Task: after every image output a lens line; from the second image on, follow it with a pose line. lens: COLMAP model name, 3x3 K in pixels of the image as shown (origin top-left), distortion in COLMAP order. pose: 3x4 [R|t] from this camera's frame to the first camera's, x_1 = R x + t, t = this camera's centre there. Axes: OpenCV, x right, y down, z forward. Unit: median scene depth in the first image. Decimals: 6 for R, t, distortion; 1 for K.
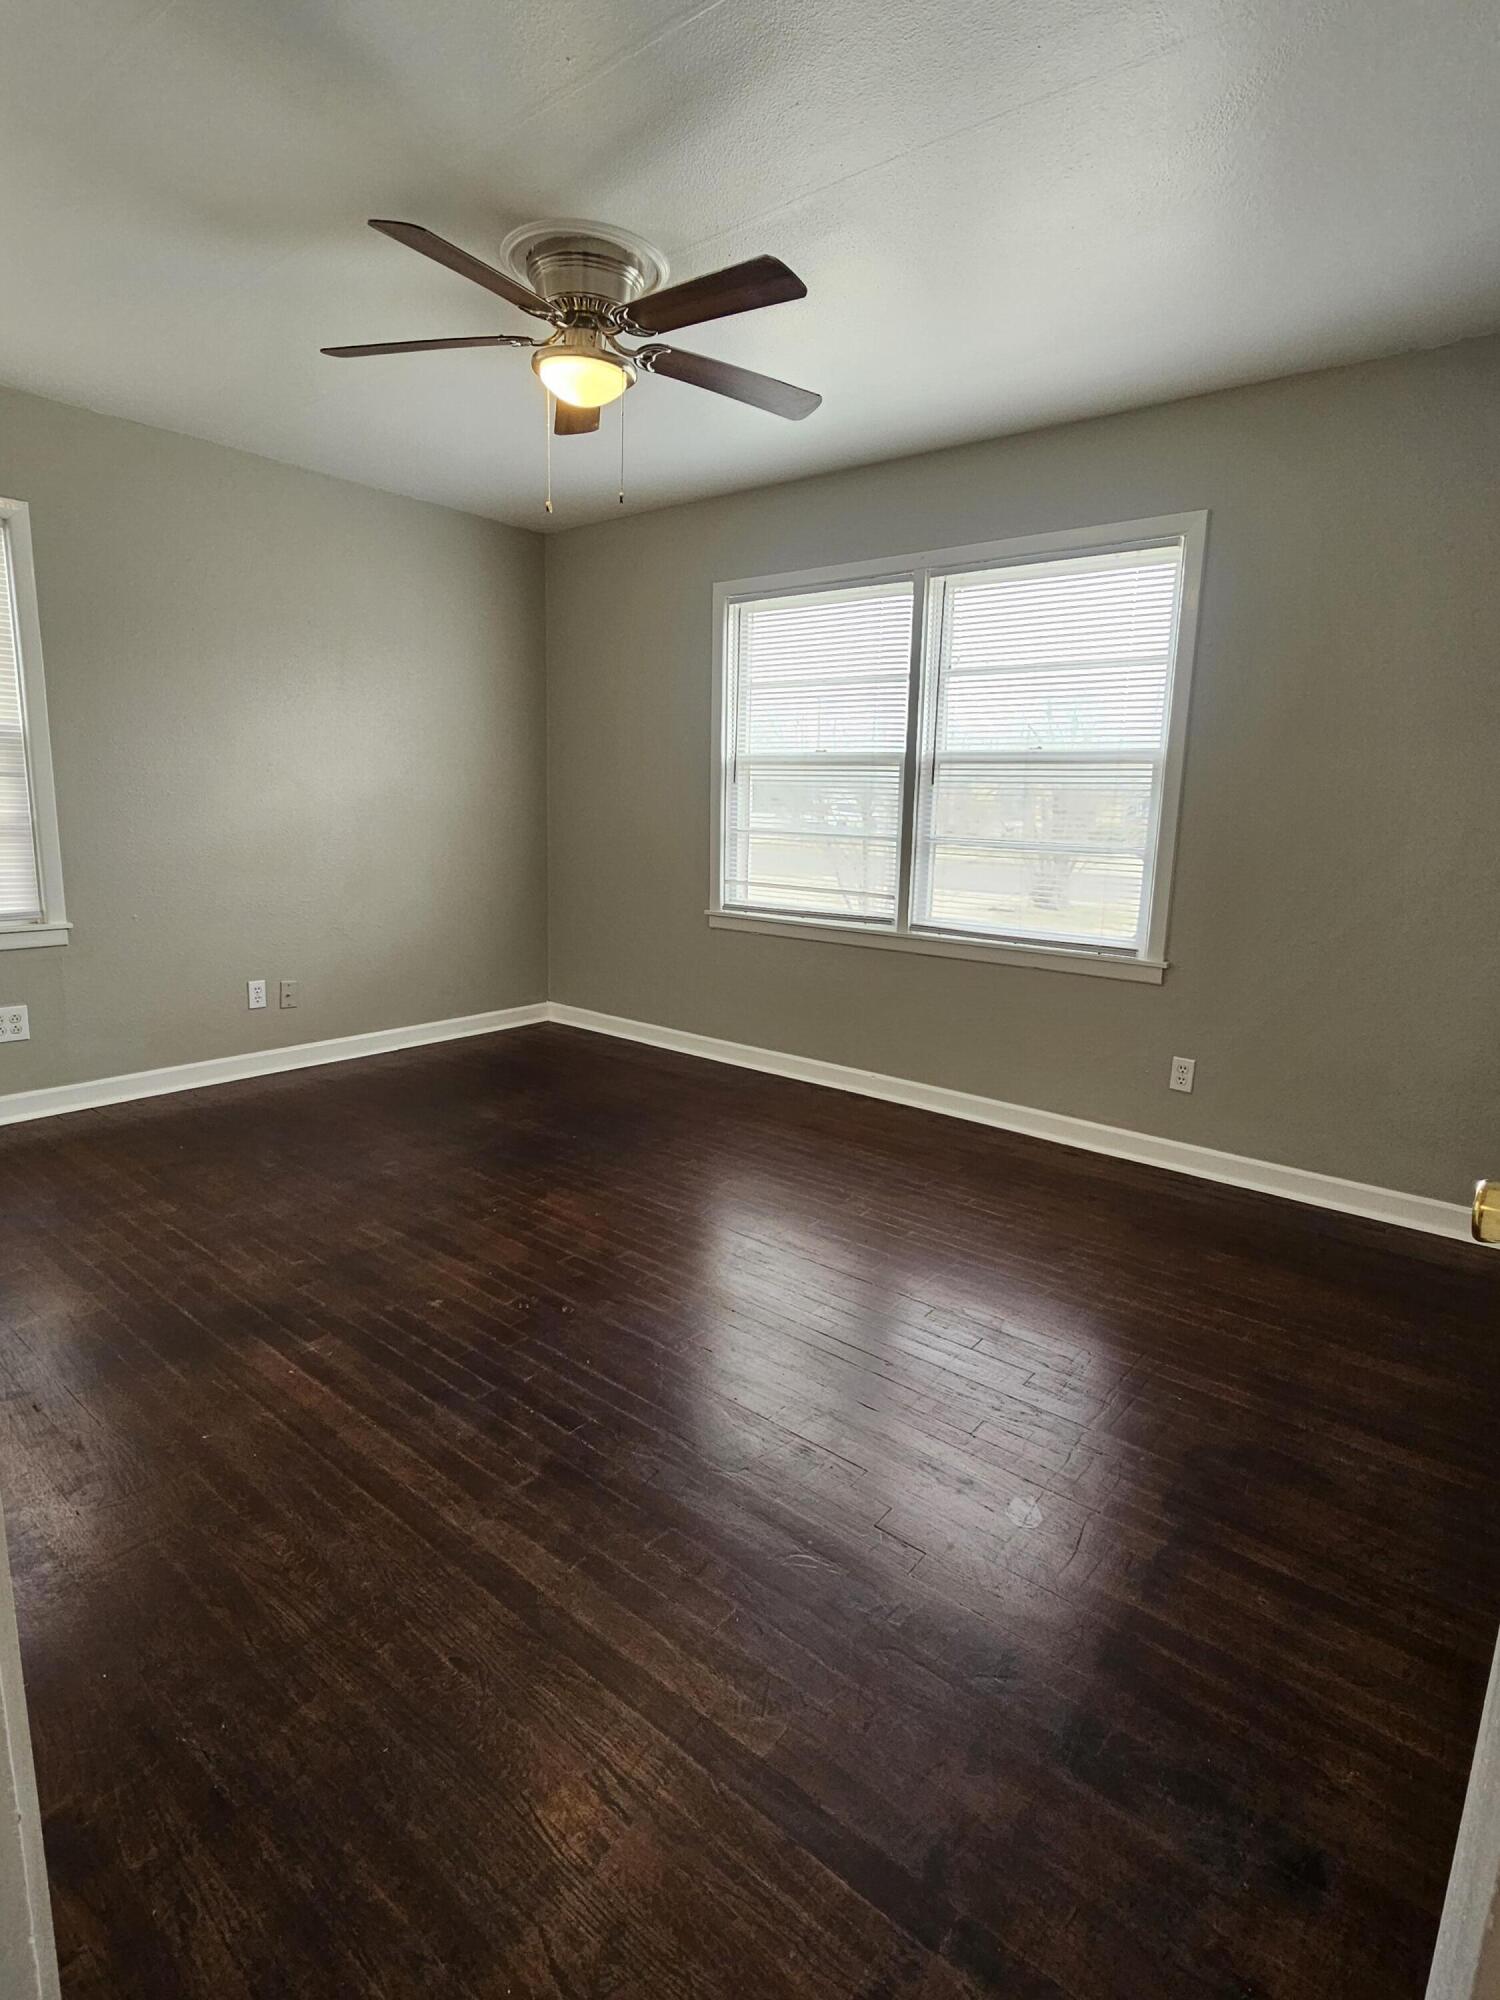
lens RADIAL K [[993.0, 0, 750.0], [0, 993.0, 1000.0], [0, 0, 1]] dist [-0.001622, -0.000293]
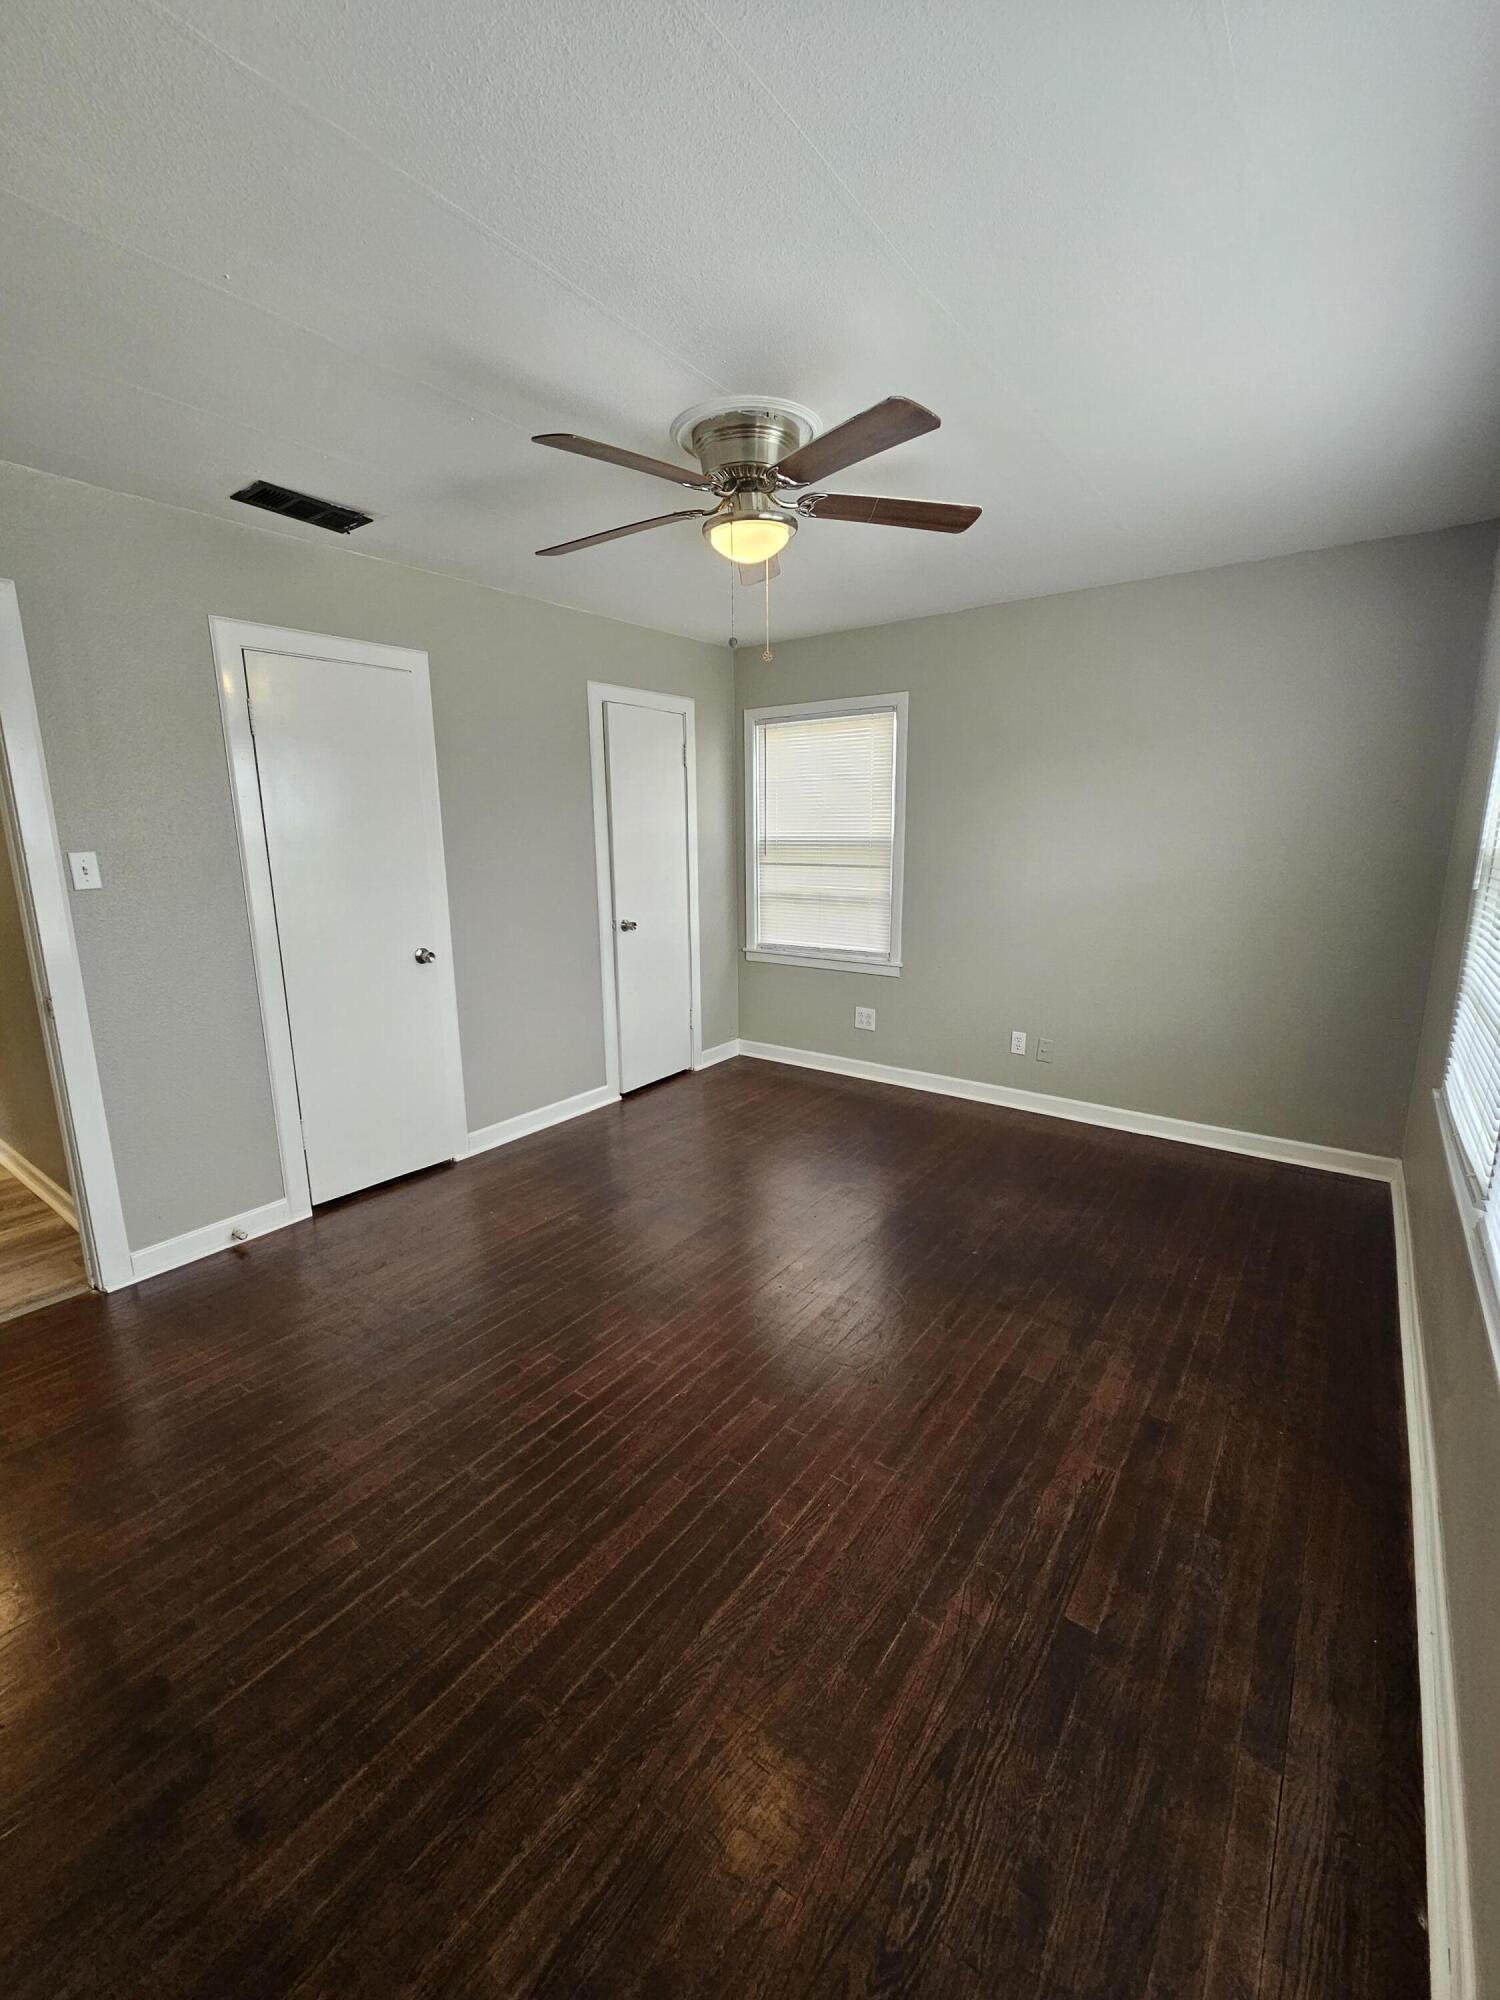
lens RADIAL K [[820.8, 0, 750.0], [0, 820.8, 1000.0], [0, 0, 1]] dist [0.001334, 0.000011]
pose [[0.036378, 0.177085, -0.983523, 0.591929], [-0.187791, 0.967853, 0.167317, -0.204057], [0.981535, 0.178610, 0.068463, 0.743635]]
